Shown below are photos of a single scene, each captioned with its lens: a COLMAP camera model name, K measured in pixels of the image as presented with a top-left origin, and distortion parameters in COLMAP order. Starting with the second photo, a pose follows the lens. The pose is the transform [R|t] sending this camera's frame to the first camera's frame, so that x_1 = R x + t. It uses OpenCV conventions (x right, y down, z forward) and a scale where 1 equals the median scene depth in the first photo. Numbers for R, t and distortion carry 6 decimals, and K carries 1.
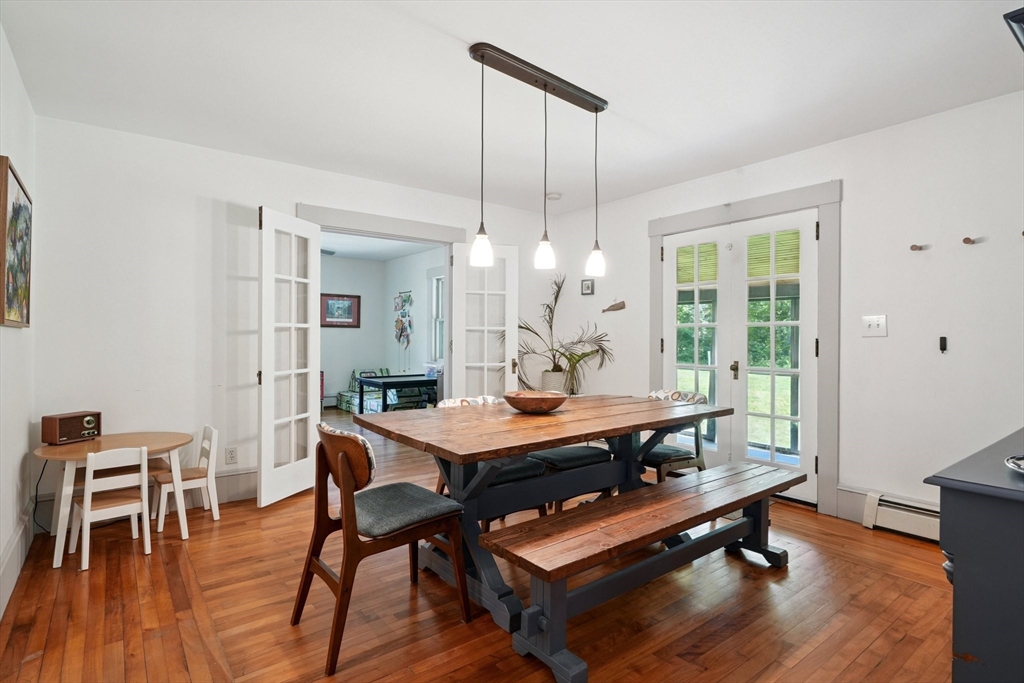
lens RADIAL K [[522.0, 0, 511.9], [0, 522.0, 337.6], [0, 0, 1]] dist [-0.000032, -0.000127]
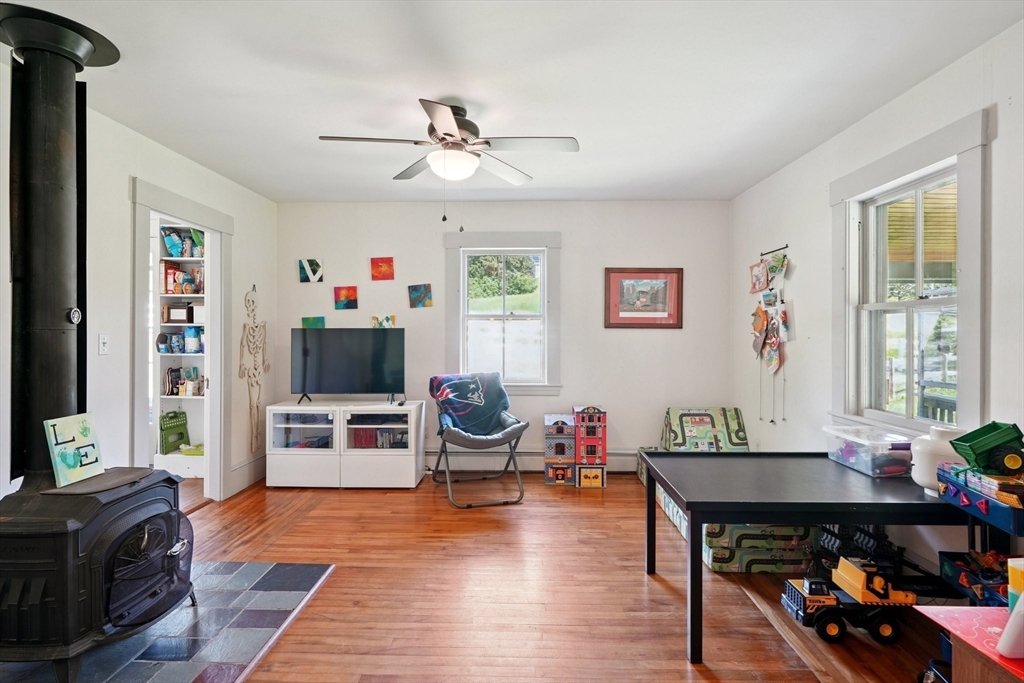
lens RADIAL K [[522.0, 0, 512.2], [0, 522.0, 333.8], [0, 0, 1]] dist [-0.000032, -0.000127]
pose [[0.774745, -0.003181, -0.632266, -0.093168], [0.003794, 0.999993, -0.000382, -0.014354], [0.632263, -0.002103, 0.774751, 0.500849]]
